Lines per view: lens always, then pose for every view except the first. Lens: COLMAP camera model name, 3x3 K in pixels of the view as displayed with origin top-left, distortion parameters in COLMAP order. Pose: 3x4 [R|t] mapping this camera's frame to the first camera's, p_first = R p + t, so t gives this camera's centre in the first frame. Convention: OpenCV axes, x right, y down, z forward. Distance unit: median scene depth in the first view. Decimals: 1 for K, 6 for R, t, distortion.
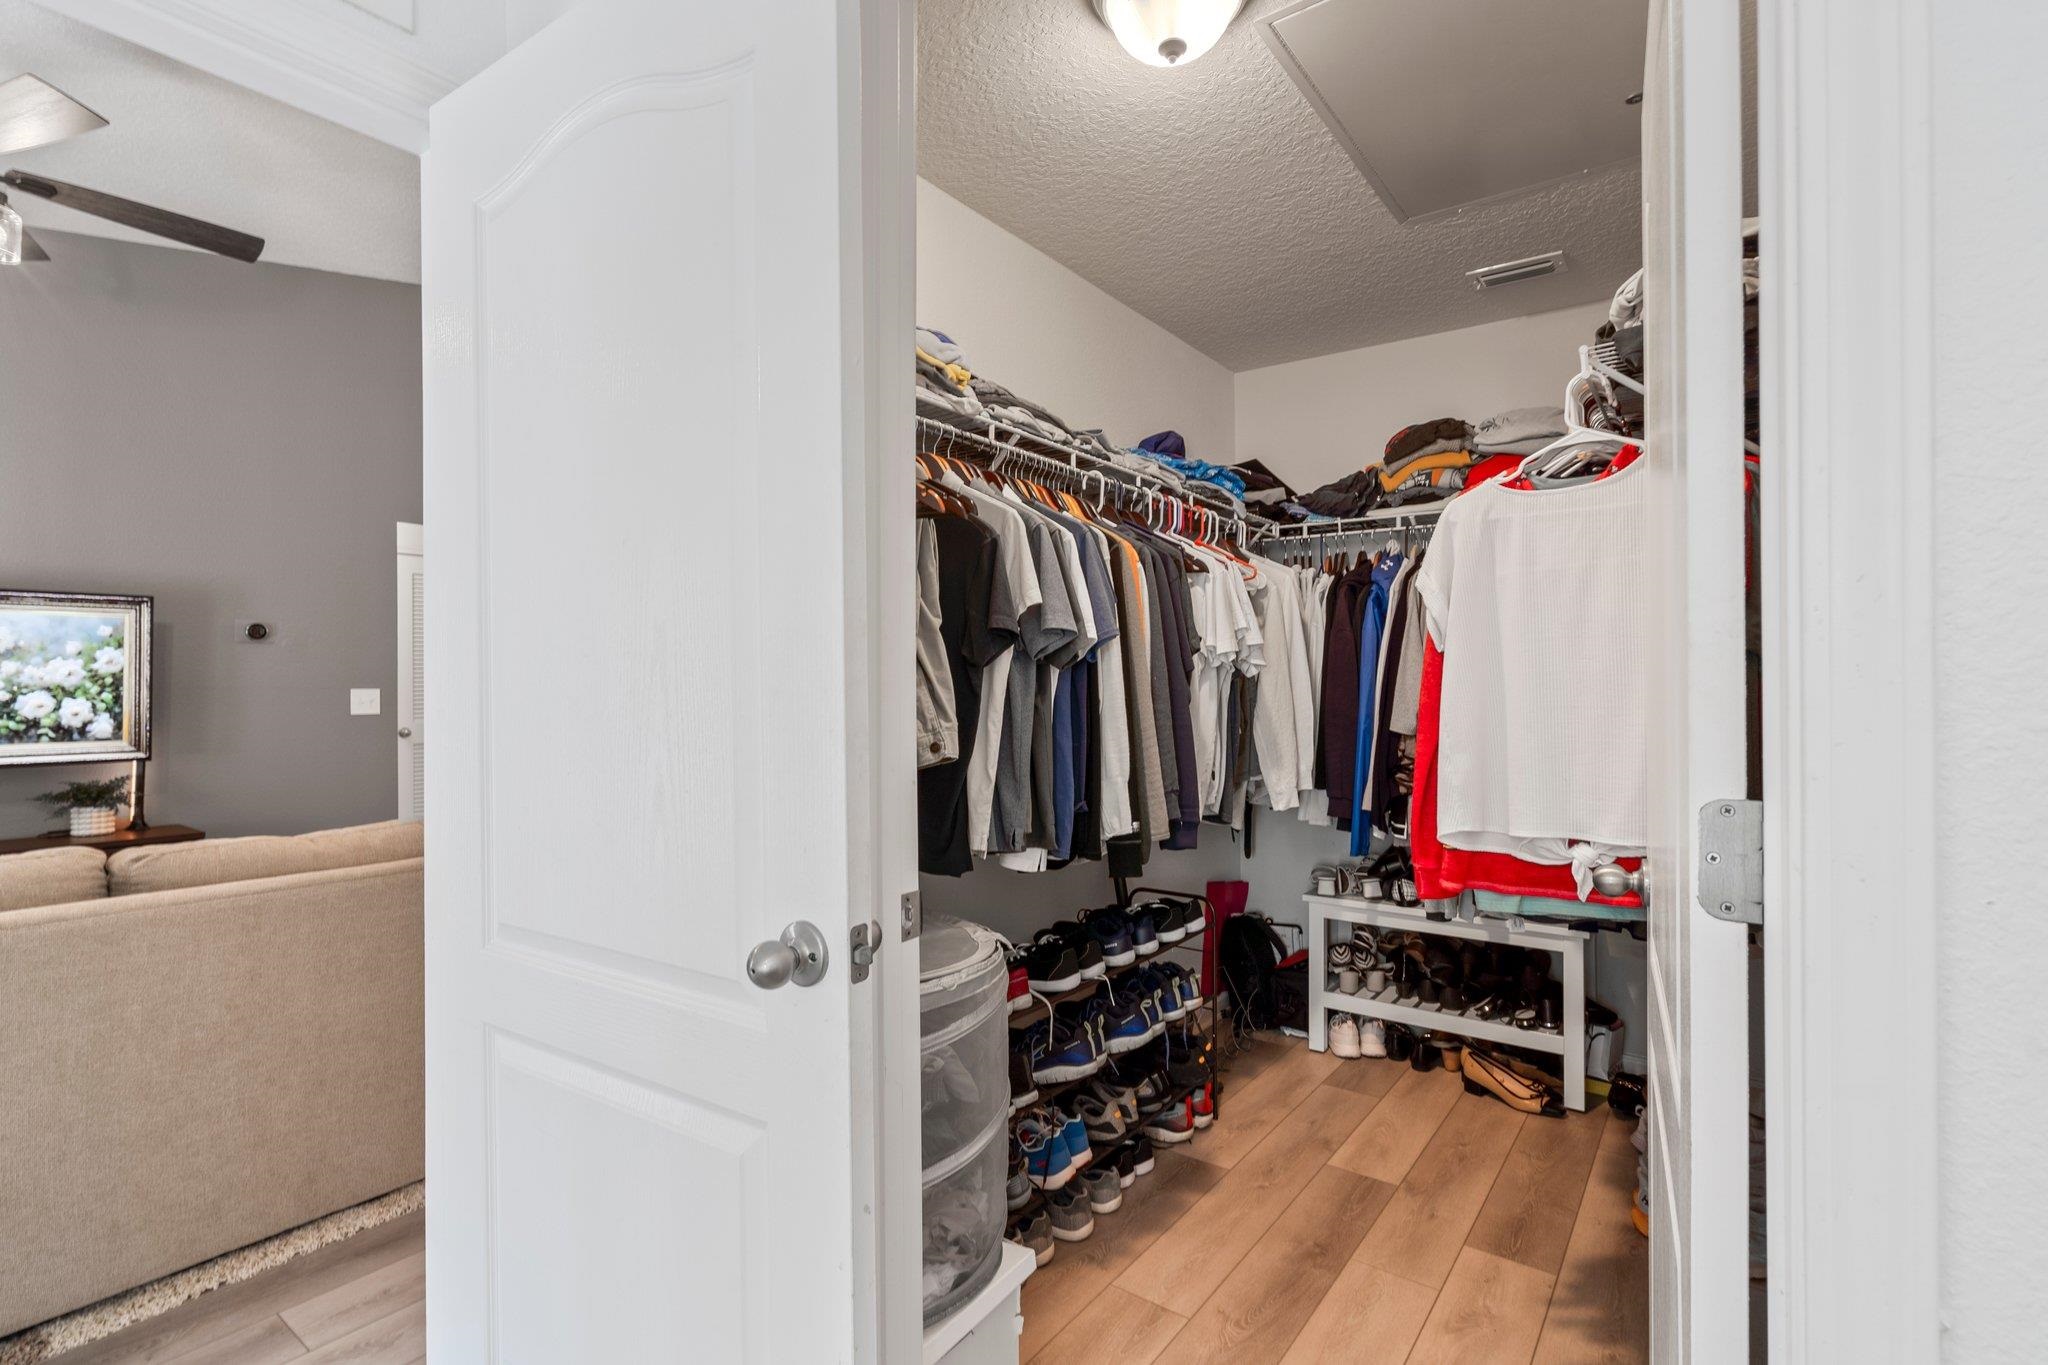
lens RADIAL K [[956.6, 0, 1026.8], [0, 956.6, 674.3], [0, 0, 1]] dist [-0.001486, -0.000193]
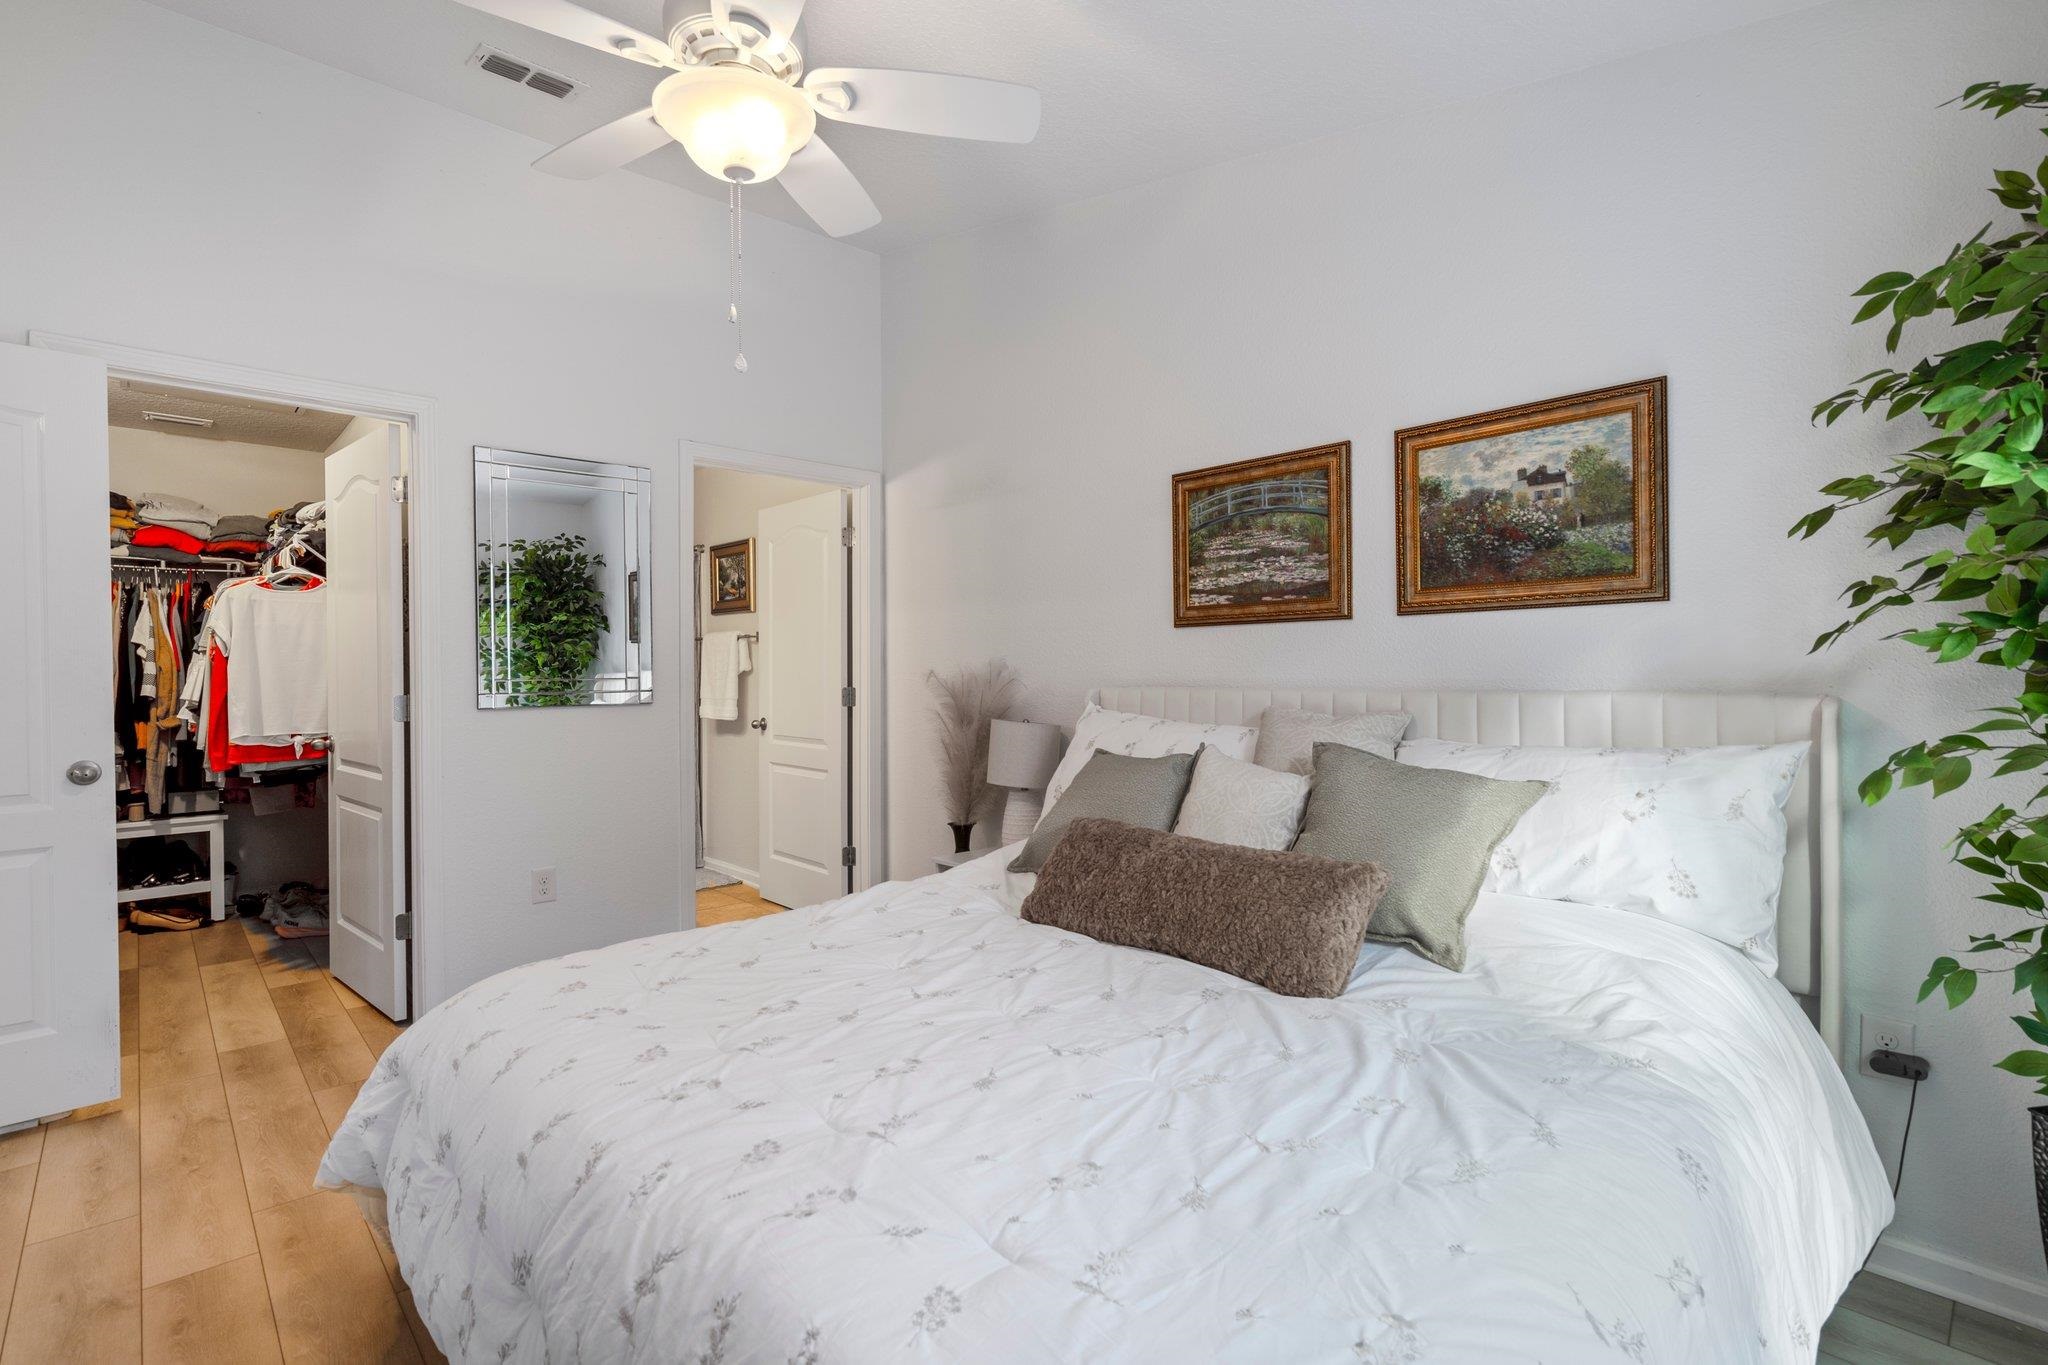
lens RADIAL K [[956.6, 0, 1026.8], [0, 956.6, 674.3], [0, 0, 1]] dist [-0.001486, -0.000193]
pose [[0.180909, -0.002688, 0.983496, -0.854721], [-0.004333, 0.999984, 0.003530, 0.000724], [-0.983490, -0.004900, 0.180894, -0.740009]]
